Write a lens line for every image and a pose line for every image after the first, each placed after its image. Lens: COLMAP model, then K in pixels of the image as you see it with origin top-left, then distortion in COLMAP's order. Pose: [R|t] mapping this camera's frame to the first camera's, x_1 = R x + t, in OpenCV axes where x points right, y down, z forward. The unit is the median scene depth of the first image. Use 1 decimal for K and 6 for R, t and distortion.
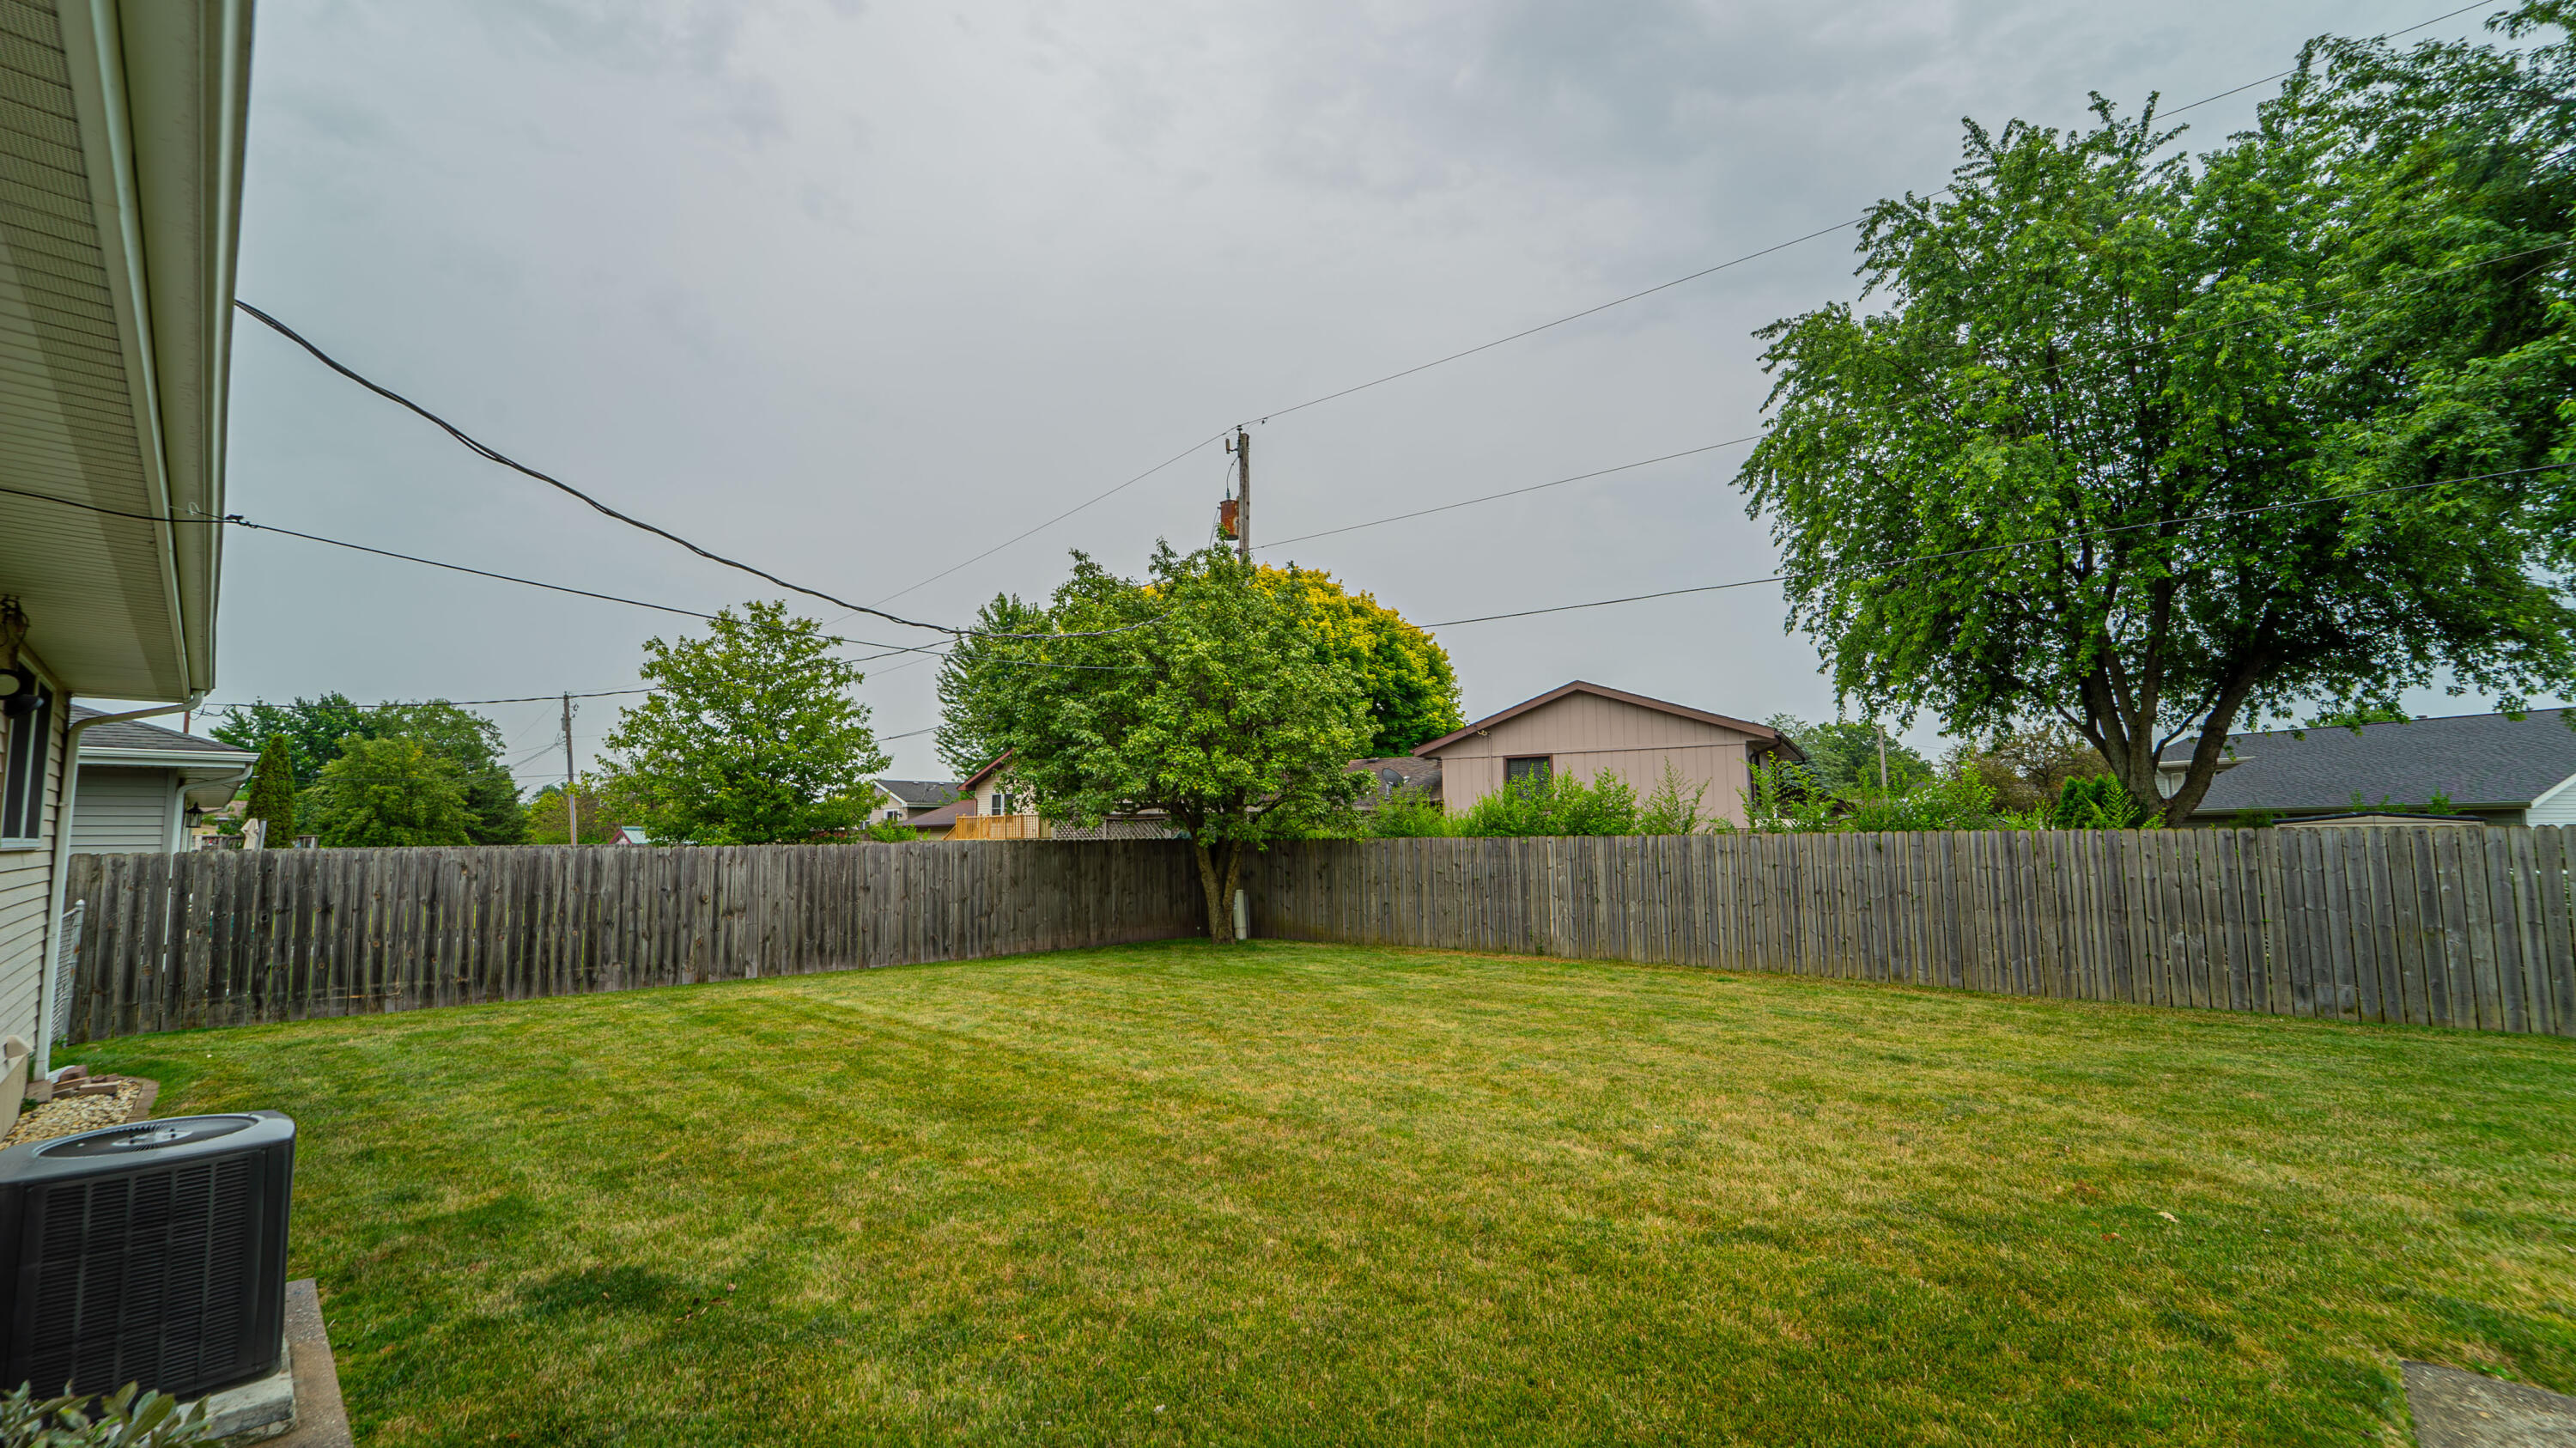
lens RADIAL K [[1039.9, 0, 1280.1], [0, 1039.9, 722.8], [0, 0, 1]] dist [-0.020183, 0.000551]
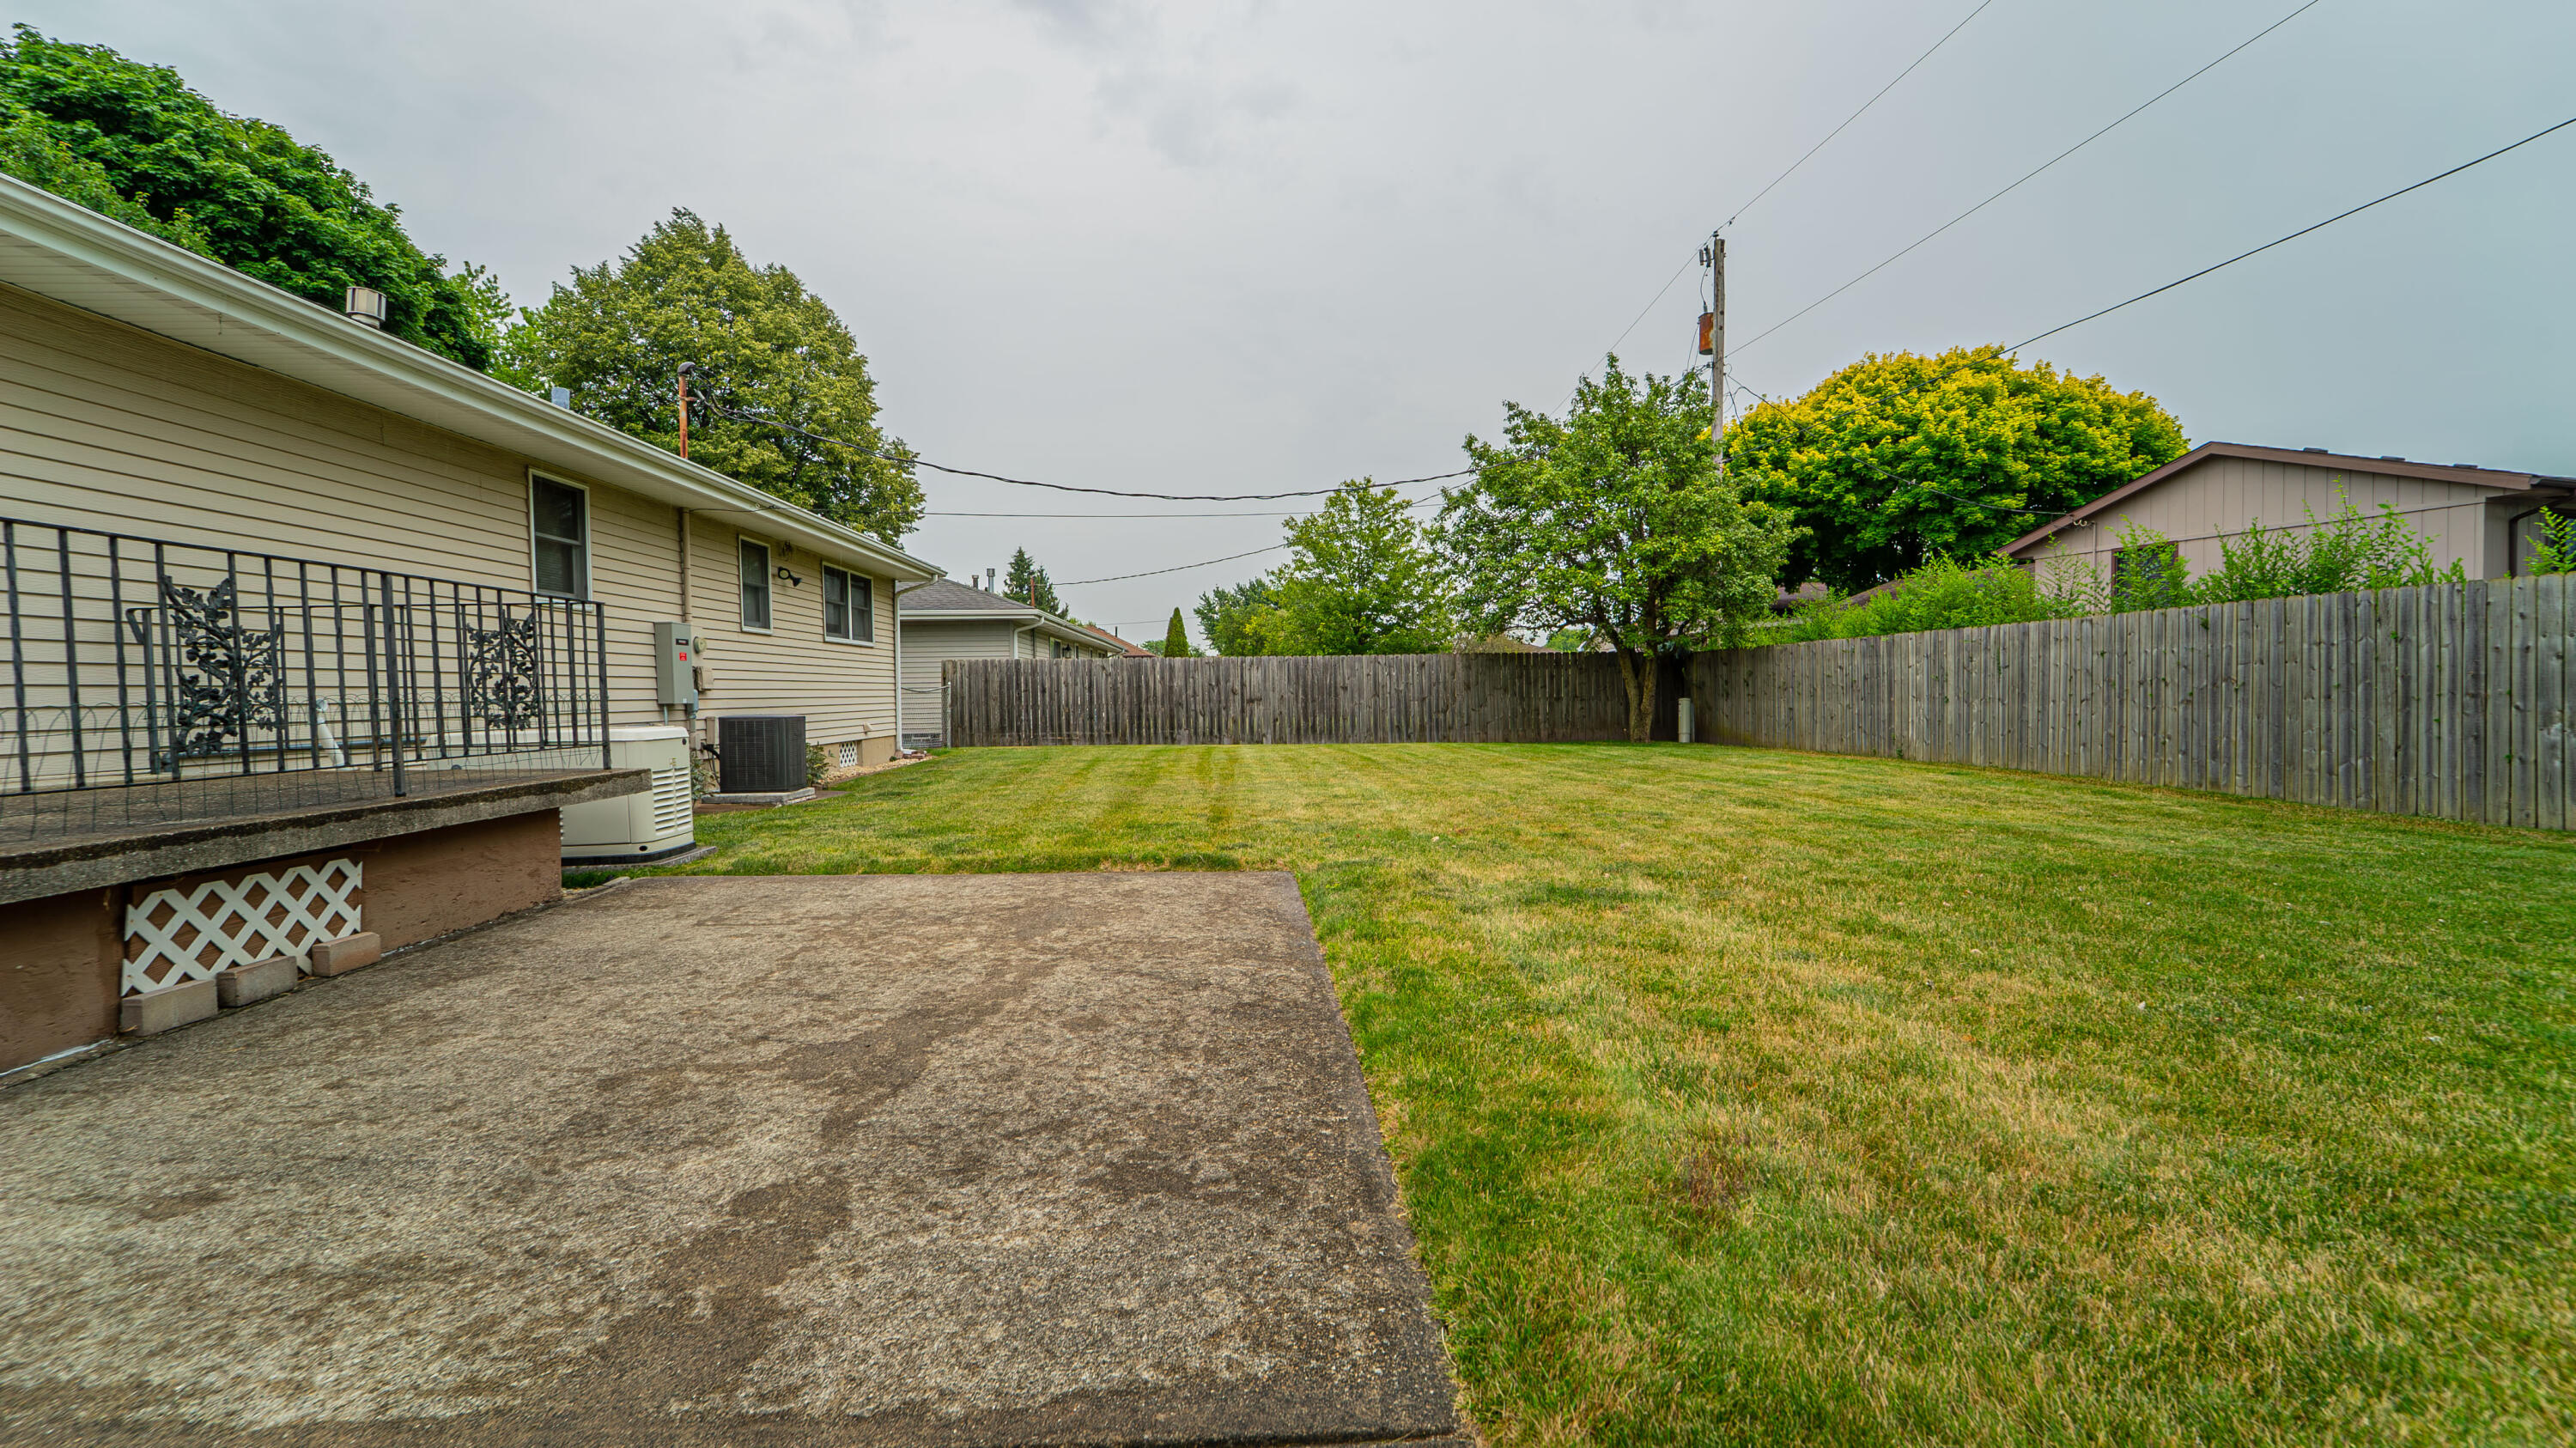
lens RADIAL K [[1039.9, 0, 1311.5], [0, 1039.9, 723.1], [0, 0, 1]] dist [-0.020183, 0.000551]
pose [[0.735116, 0.022786, -0.677558, 0.379822], [0.075976, 0.990370, 0.115735, 0.032919], [0.673671, -0.136557, 0.726306, -0.026638]]
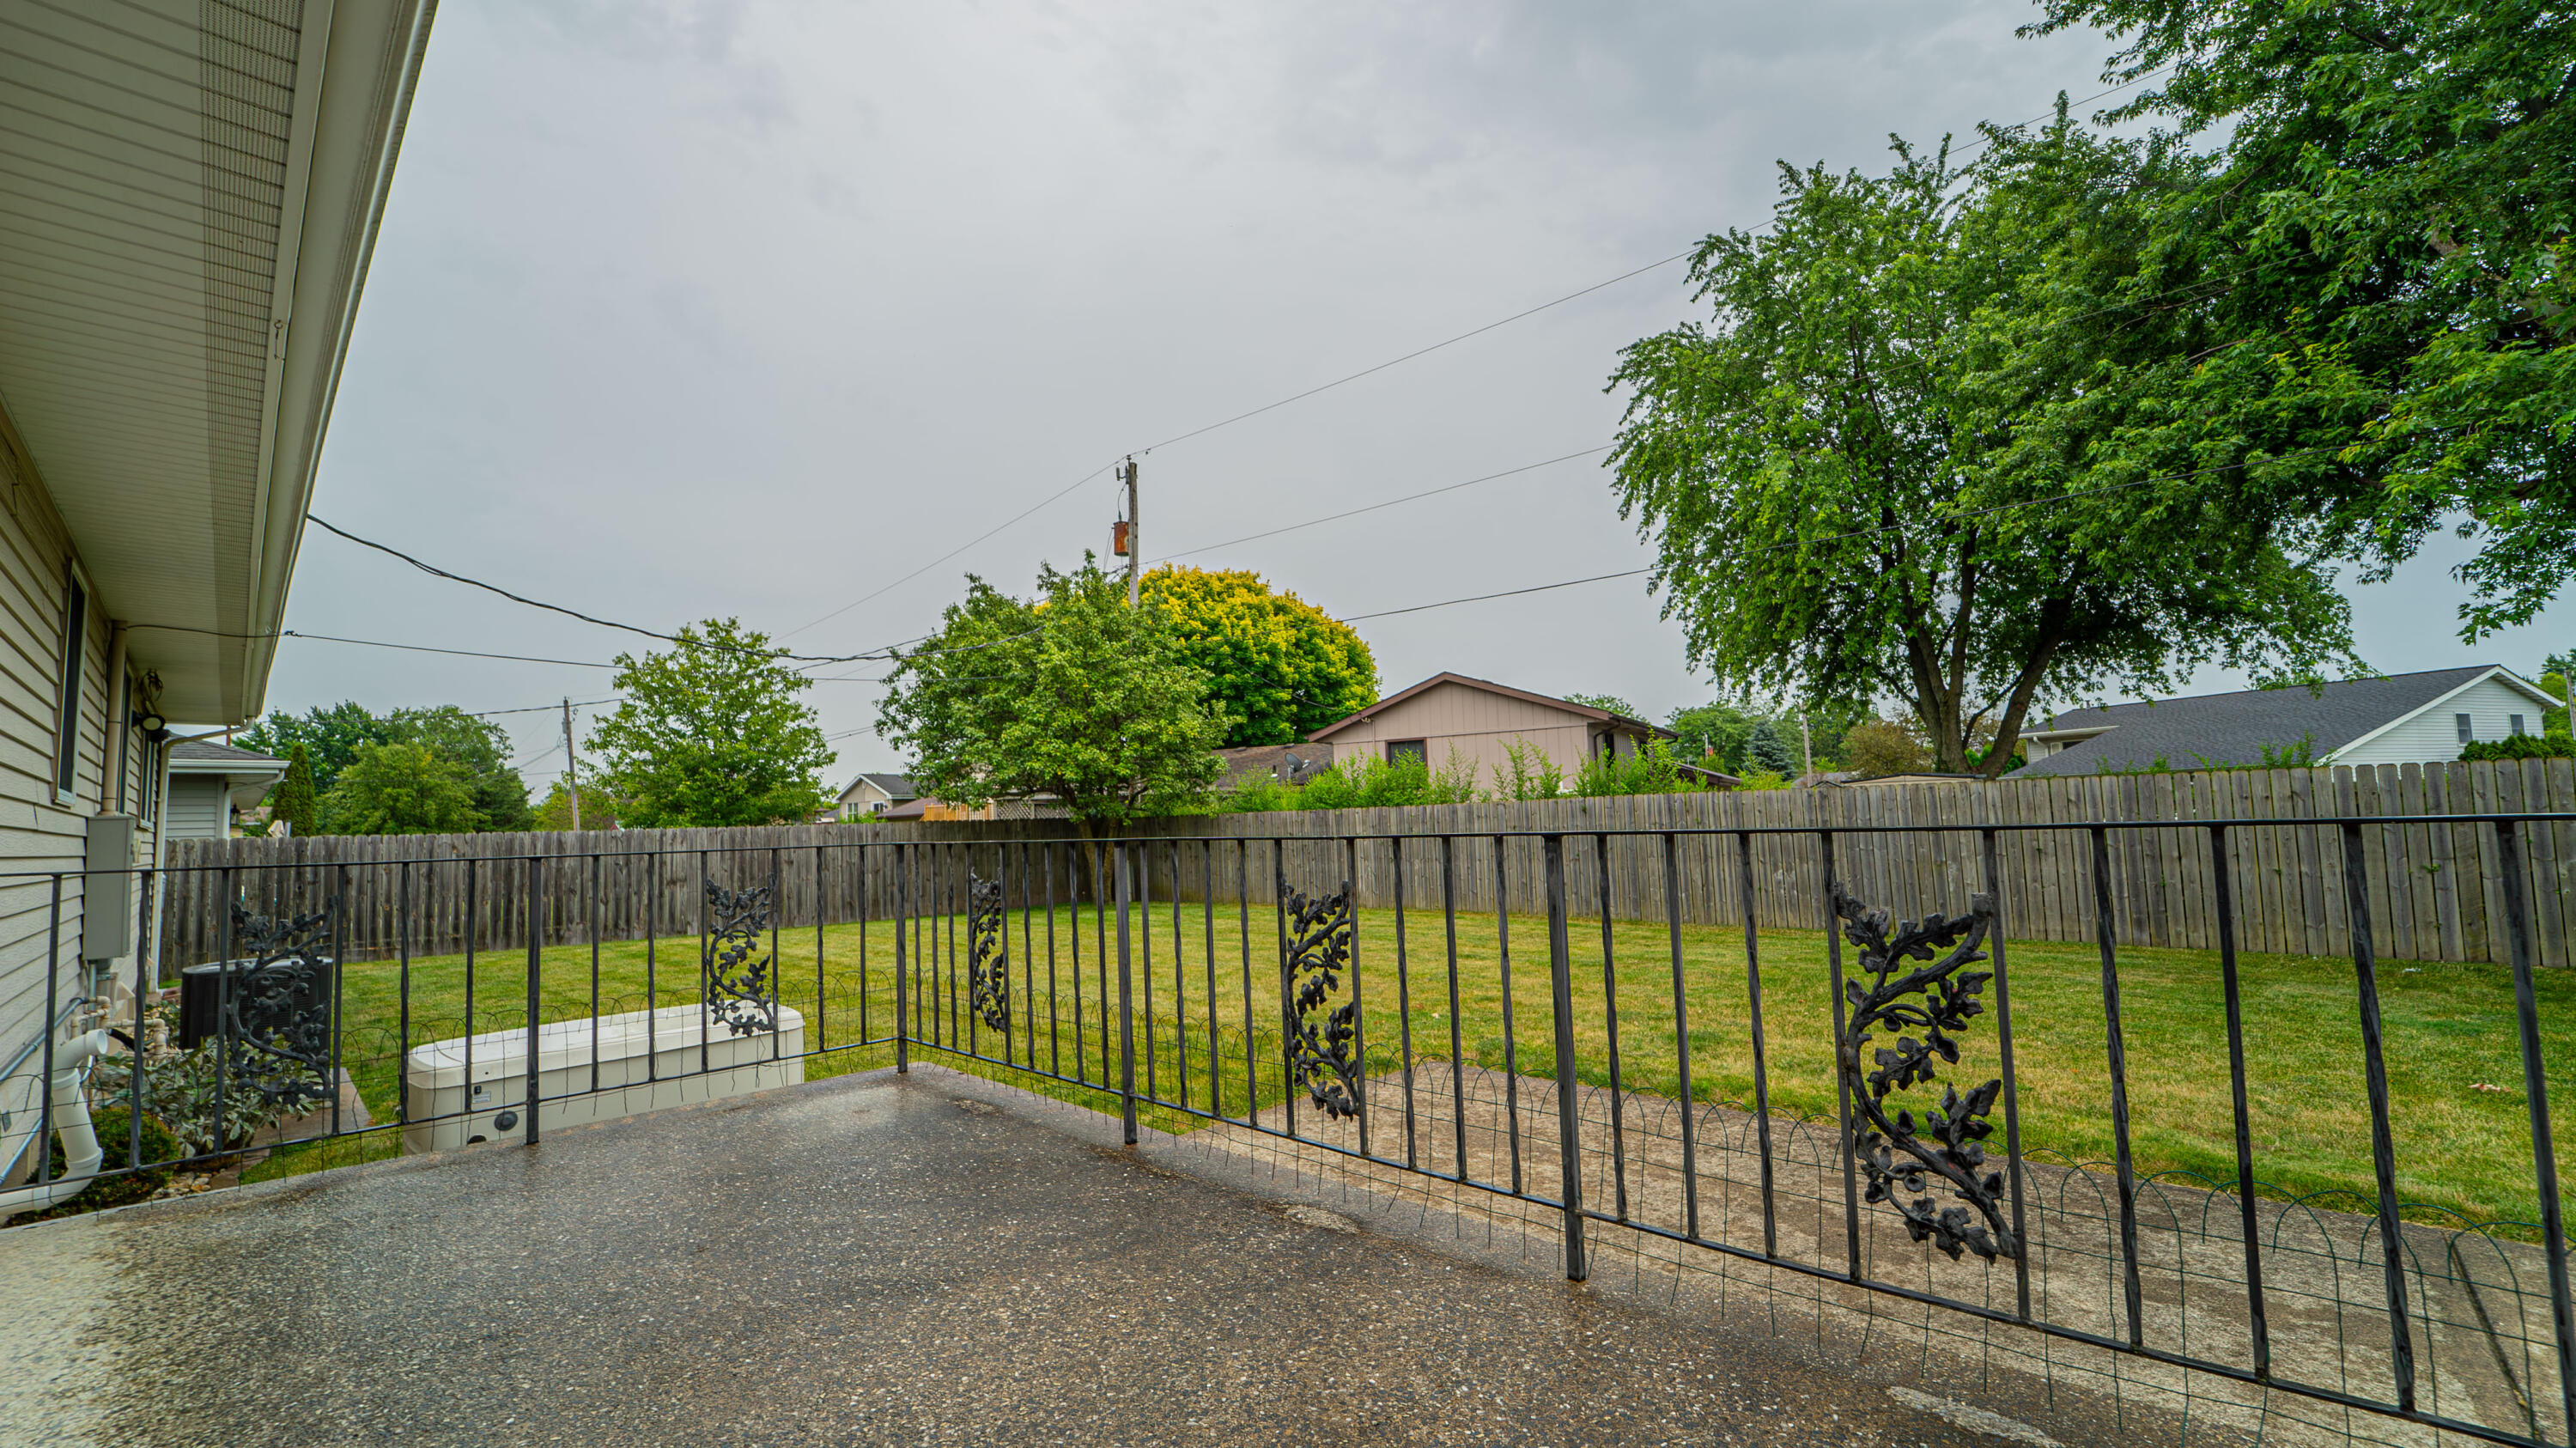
lens RADIAL K [[1039.9, 0, 1284.4], [0, 1039.9, 723.8], [0, 0, 1]] dist [-0.020183, 0.000551]
pose [[0.999756, -0.021260, -0.005989, 0.142898], [0.021343, 0.999670, 0.014263, -0.004981], [0.005684, -0.014388, 0.999880, -0.153568]]
